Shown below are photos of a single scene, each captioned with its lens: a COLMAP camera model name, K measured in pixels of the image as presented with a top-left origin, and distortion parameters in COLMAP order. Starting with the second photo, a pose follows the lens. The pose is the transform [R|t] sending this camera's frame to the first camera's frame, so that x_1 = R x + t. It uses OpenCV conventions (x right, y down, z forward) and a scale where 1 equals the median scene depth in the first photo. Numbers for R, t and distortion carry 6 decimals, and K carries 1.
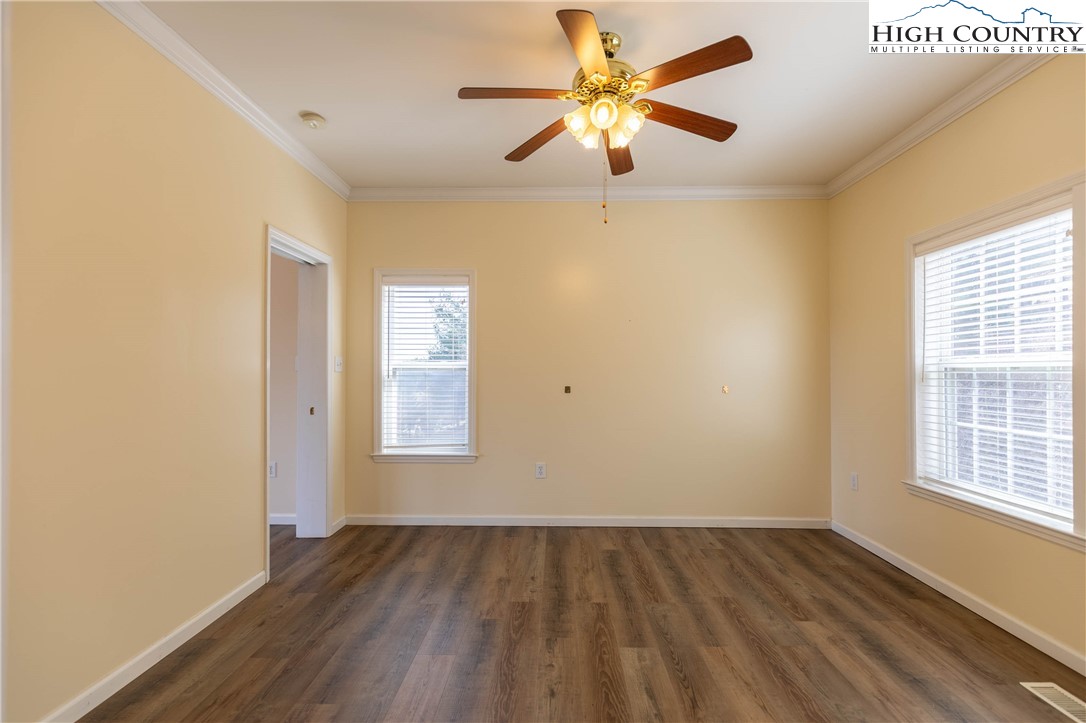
lens RADIAL K [[489.9, 0, 548.8], [0, 489.9, 370.1], [0, 0, 1]] dist [0.002038, 0.000053]
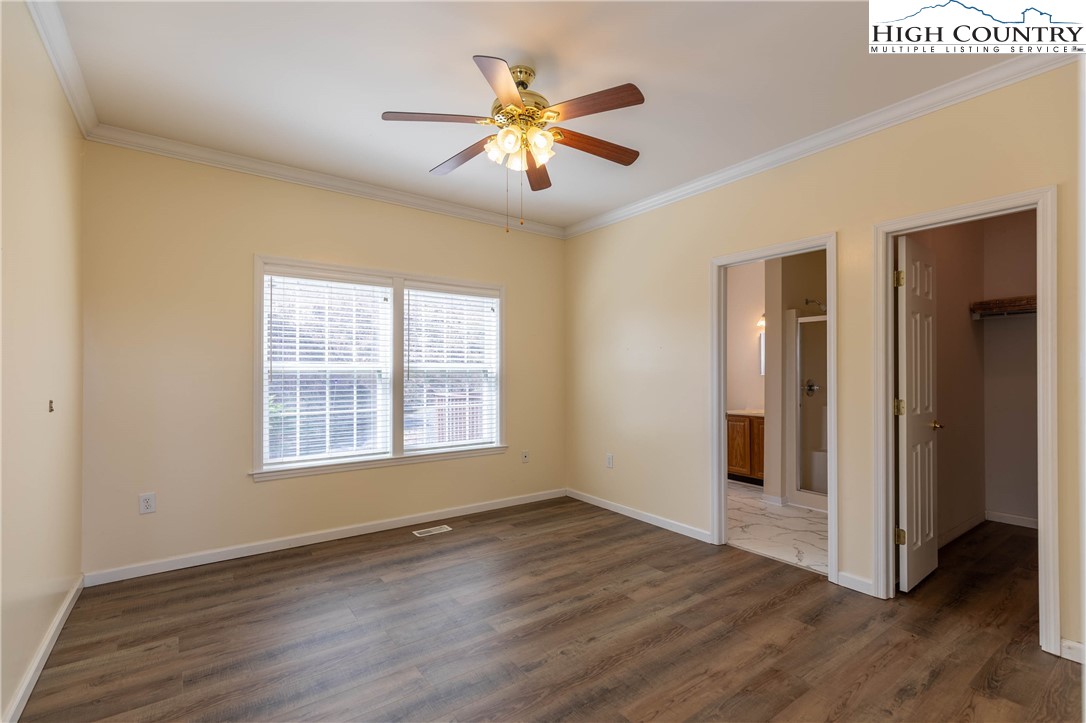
lens RADIAL K [[489.9, 0, 548.8], [0, 489.9, 370.1], [0, 0, 1]] dist [0.002038, 0.000053]
pose [[-0.610658, 0.003154, 0.791888, -0.628031], [-0.002141, 0.999982, -0.005634, 0.000834], [-0.791892, -0.005136, -0.610640, 1.291397]]
